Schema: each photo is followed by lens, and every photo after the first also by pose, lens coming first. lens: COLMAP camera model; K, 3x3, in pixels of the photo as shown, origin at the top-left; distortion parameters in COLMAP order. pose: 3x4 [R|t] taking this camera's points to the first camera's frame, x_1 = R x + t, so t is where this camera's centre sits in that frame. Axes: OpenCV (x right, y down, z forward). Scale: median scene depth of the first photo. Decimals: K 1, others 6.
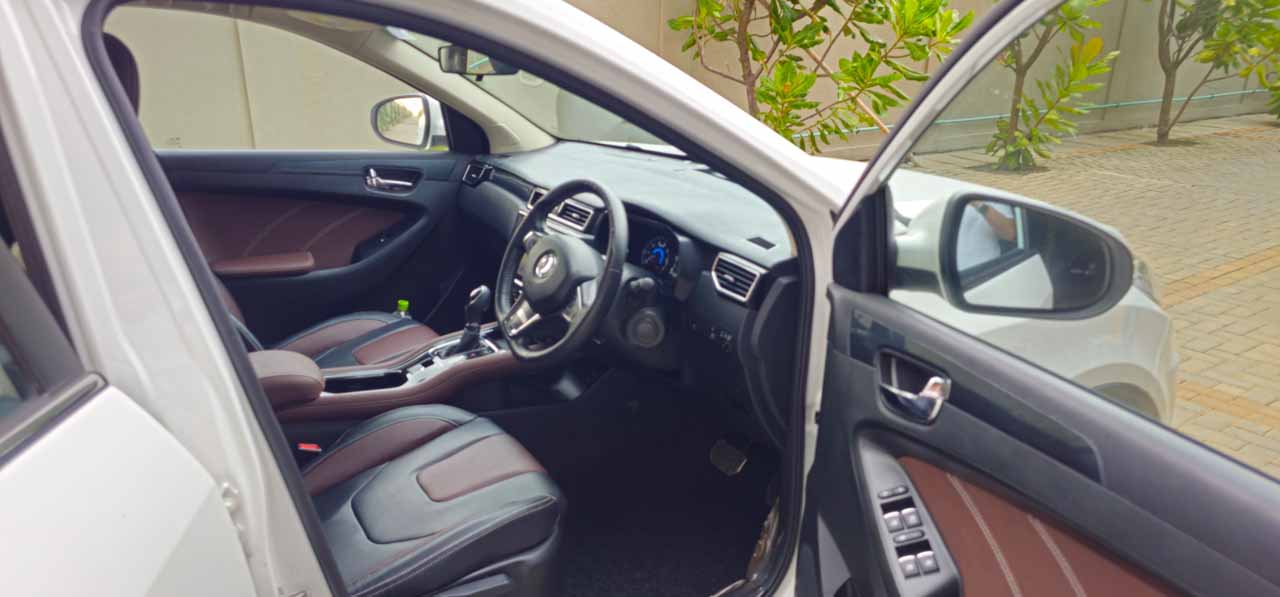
lens RADIAL K [[824.5, 0, 640.0], [0, 824.5, 298.5], [0, 0, 1]] dist [0.063415, -0.001927]
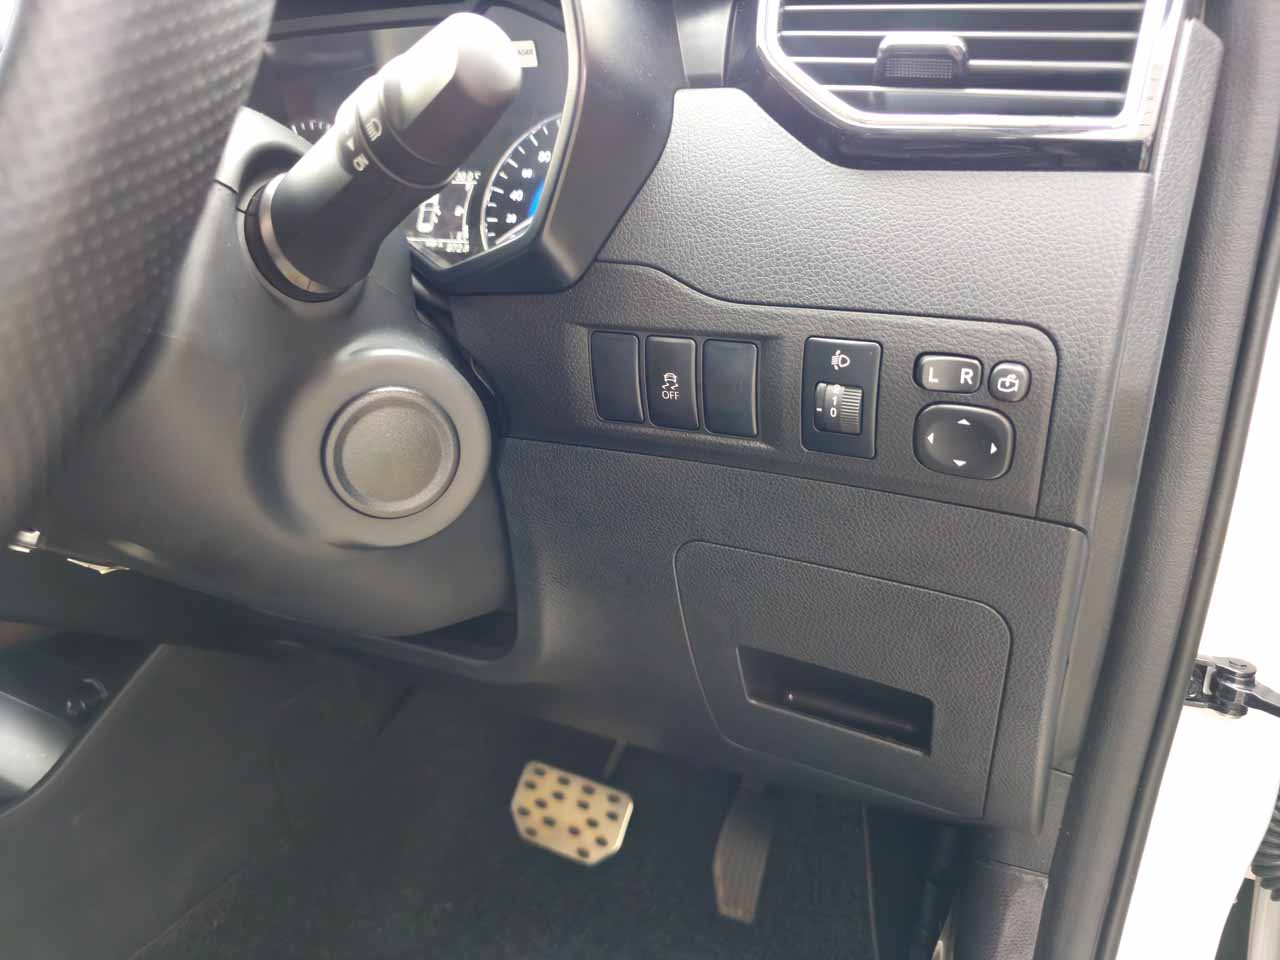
lens RADIAL K [[846.3, 0, 640.0], [0, 846.3, 480.0], [0, 0, 1]] dist [0.017545, -0.002683]
pose [[0.839483, -0.144211, 0.523900, -0.012370], [0.136586, 0.989187, 0.053425, 0.011102], [-0.525940, 0.026708, 0.850102, 0.206518]]
